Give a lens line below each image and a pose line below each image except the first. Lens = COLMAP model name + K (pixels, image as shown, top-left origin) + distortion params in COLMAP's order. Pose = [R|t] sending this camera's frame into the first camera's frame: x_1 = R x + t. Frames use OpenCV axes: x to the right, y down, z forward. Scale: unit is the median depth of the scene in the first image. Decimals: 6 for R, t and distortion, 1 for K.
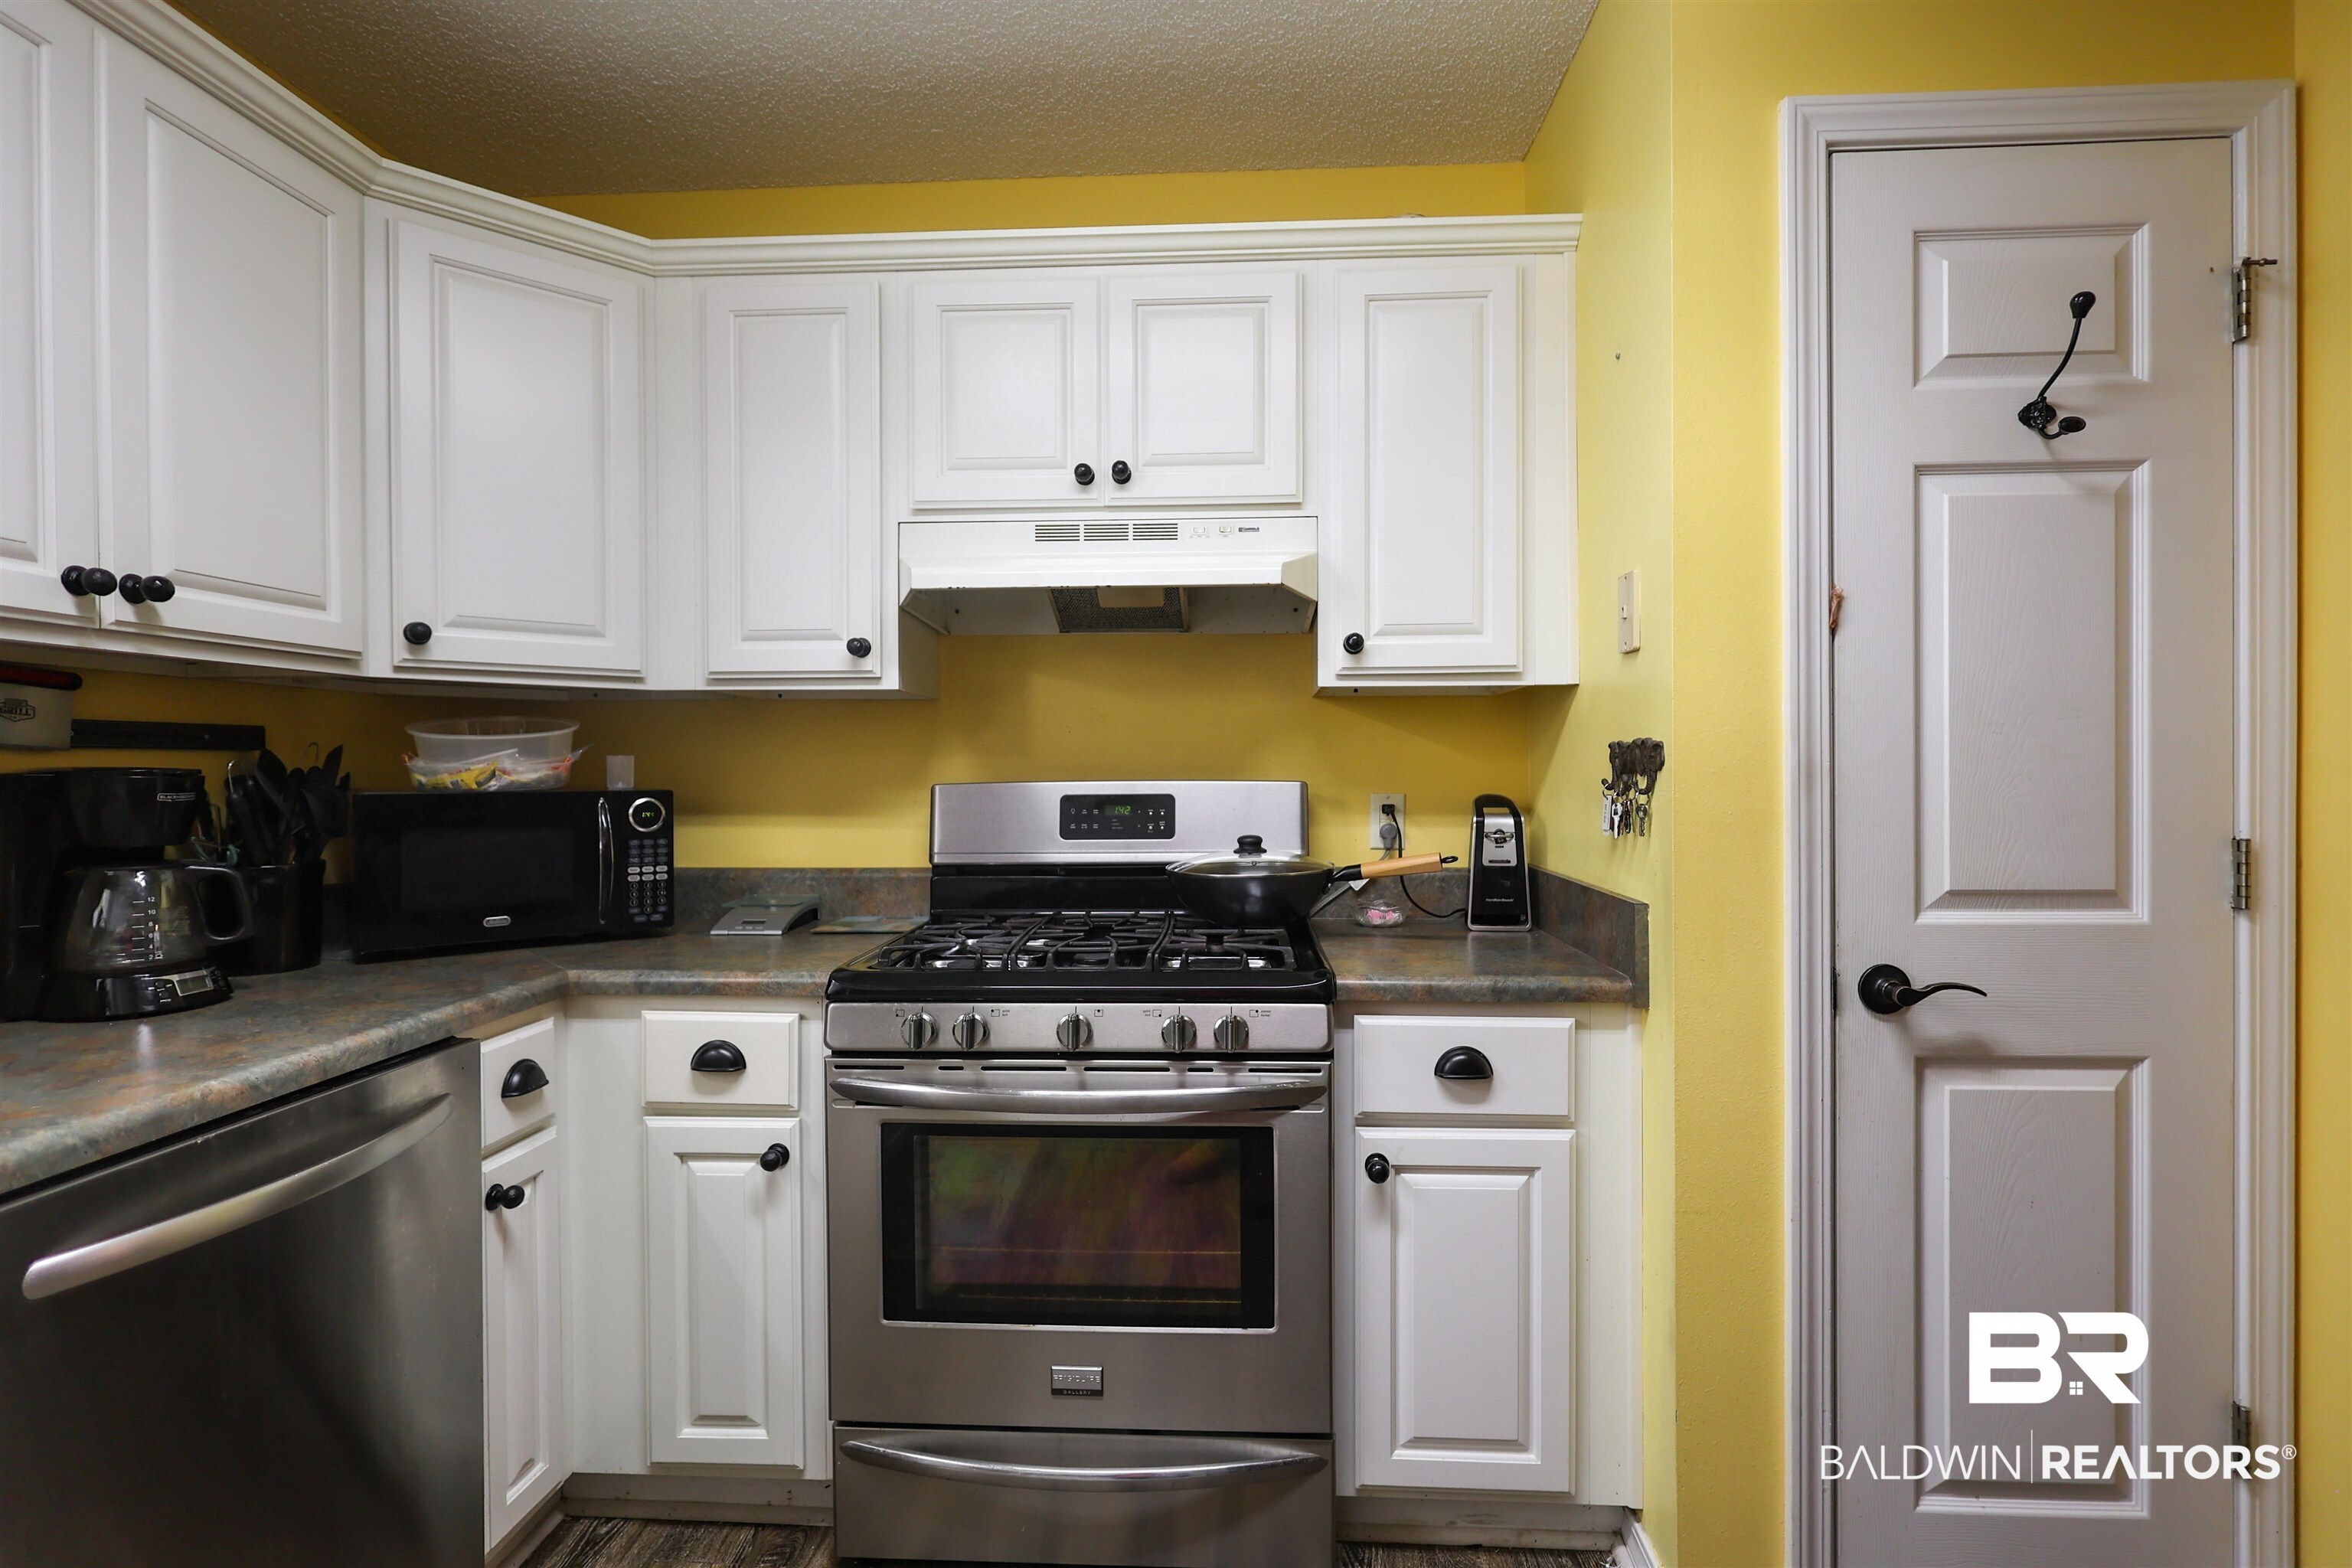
lens RADIAL K [[1107.5, 0, 1174.2], [0, 1107.5, 777.9], [0, 0, 1]] dist [0.000652, 0.000333]
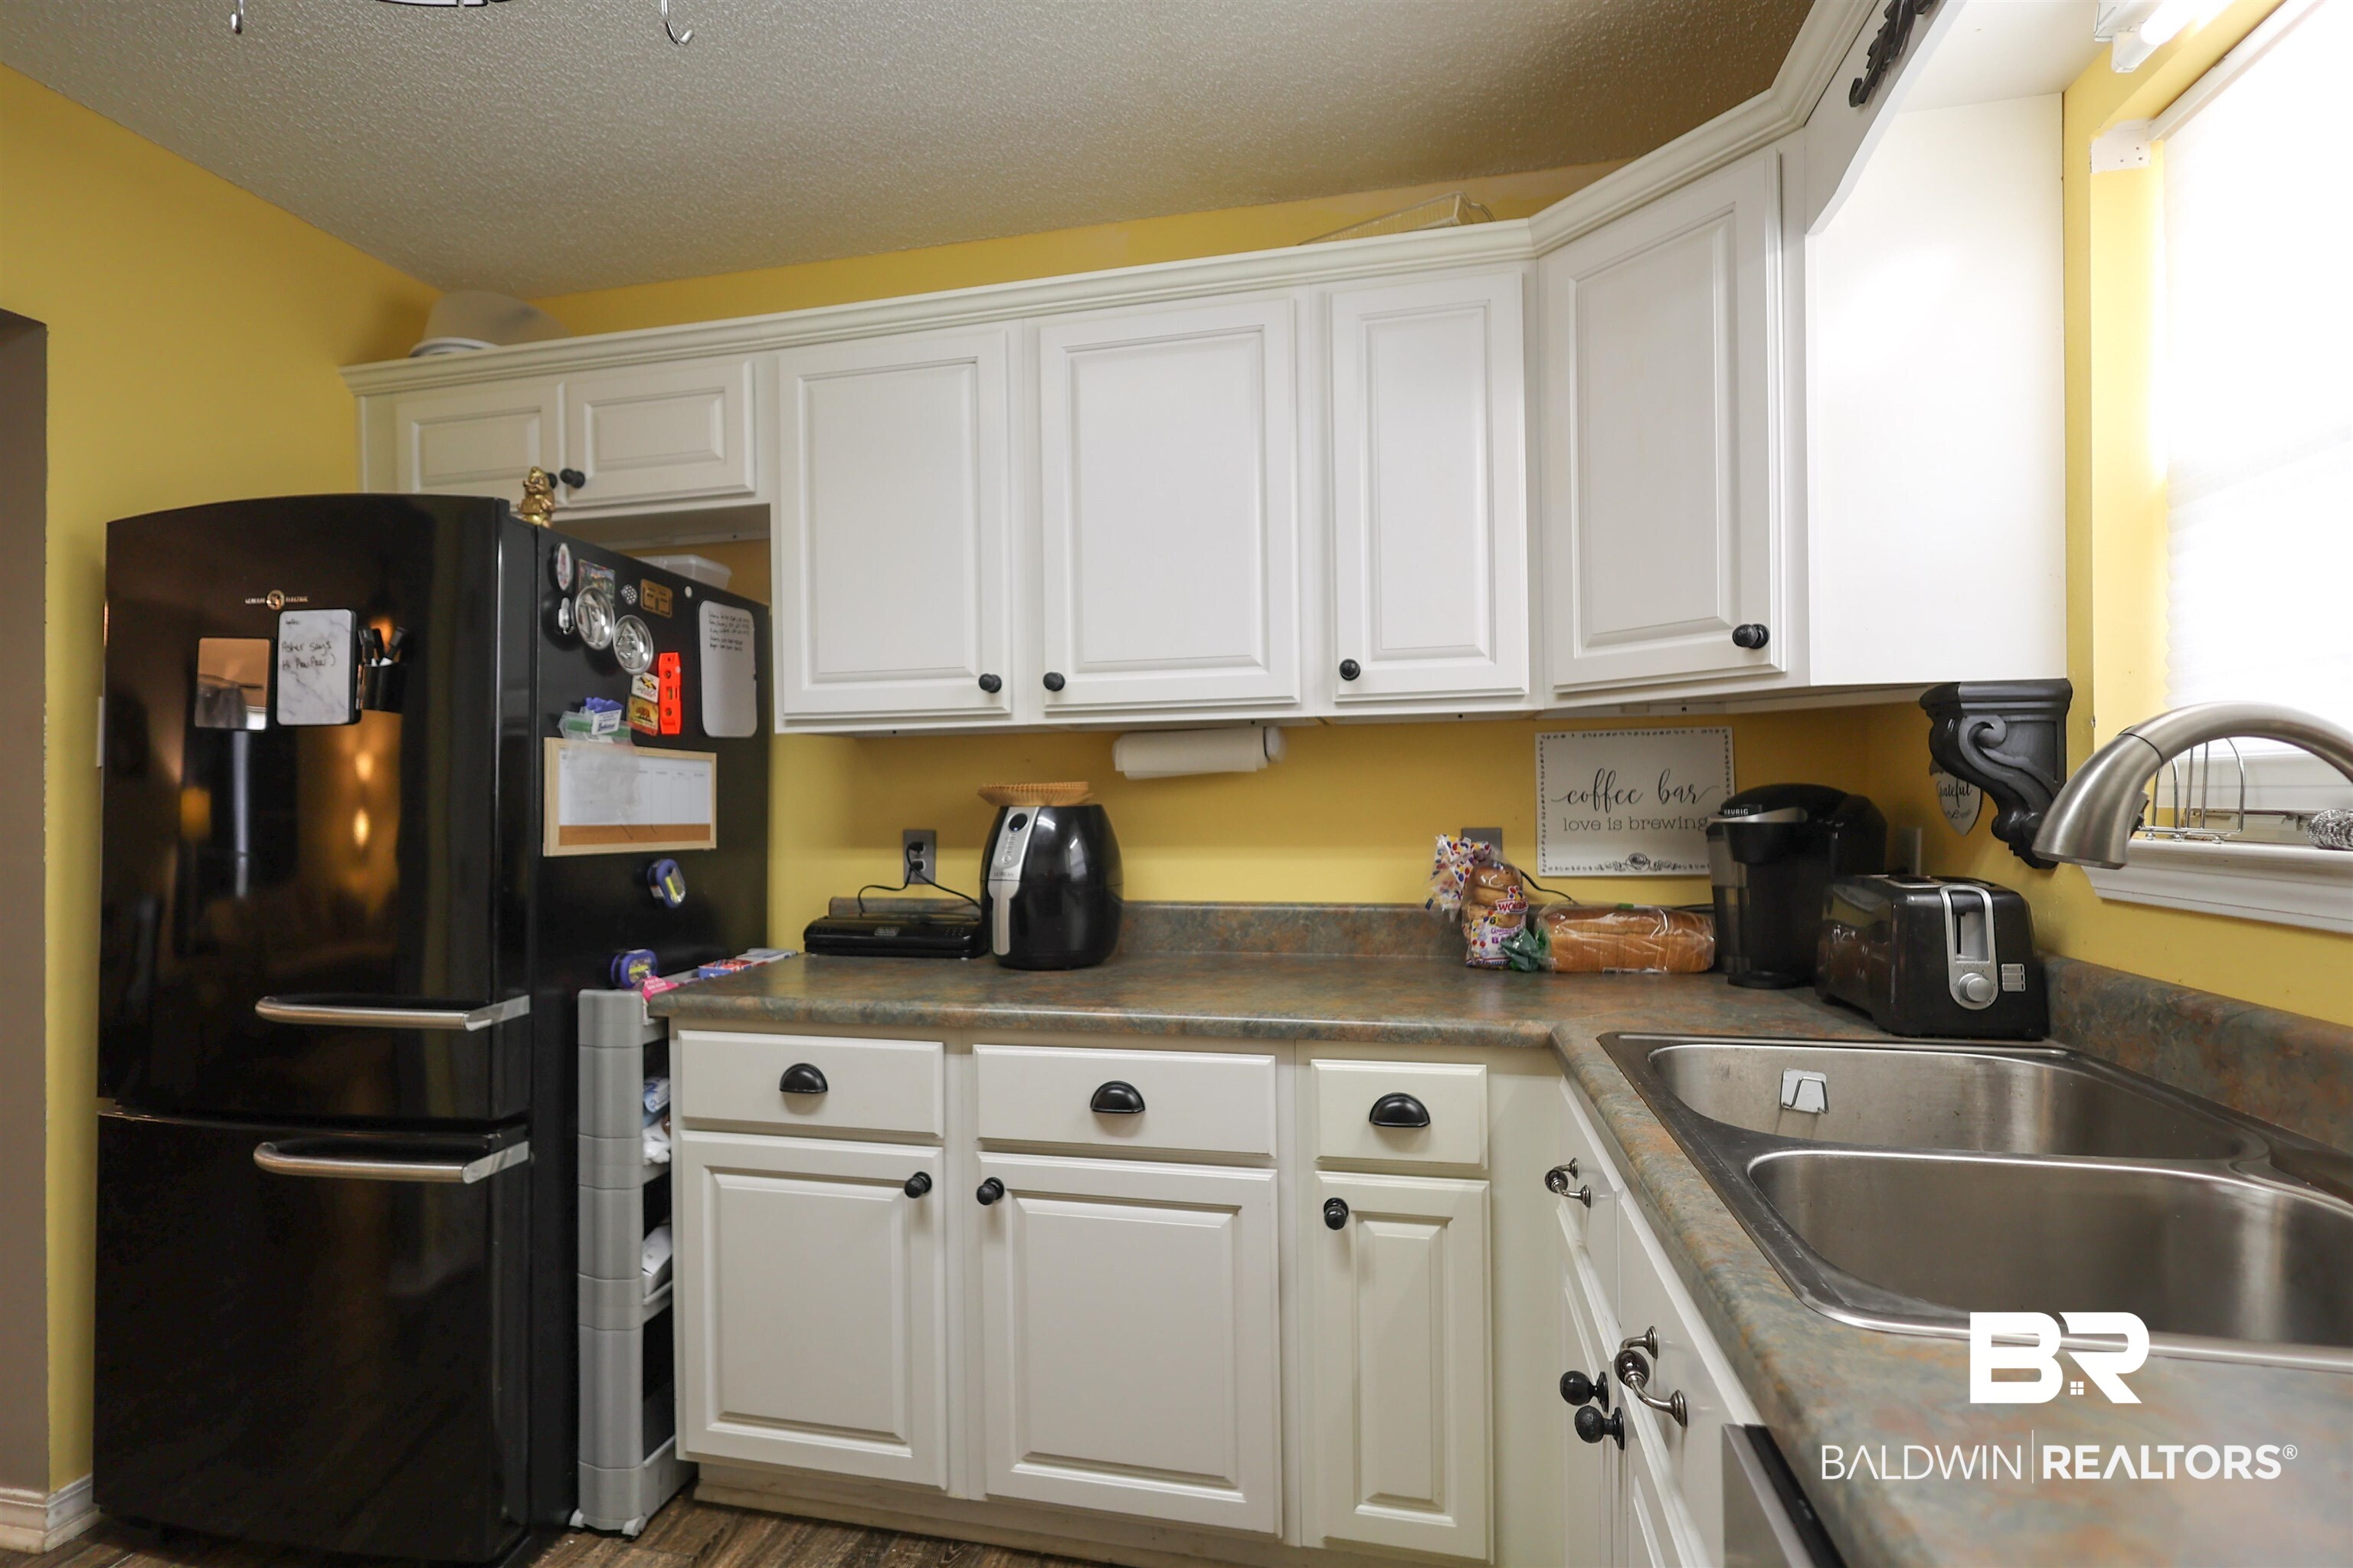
lens RADIAL K [[1143.7, 0, 1170.8], [0, 1143.7, 774.3], [0, 0, 1]] dist [-0.037955, 0.000663]
pose [[0.985256, -0.013422, -0.170559, 0.236164], [0.008097, 0.999459, -0.031875, -0.000876], [0.170895, 0.030024, 0.984832, -0.013499]]
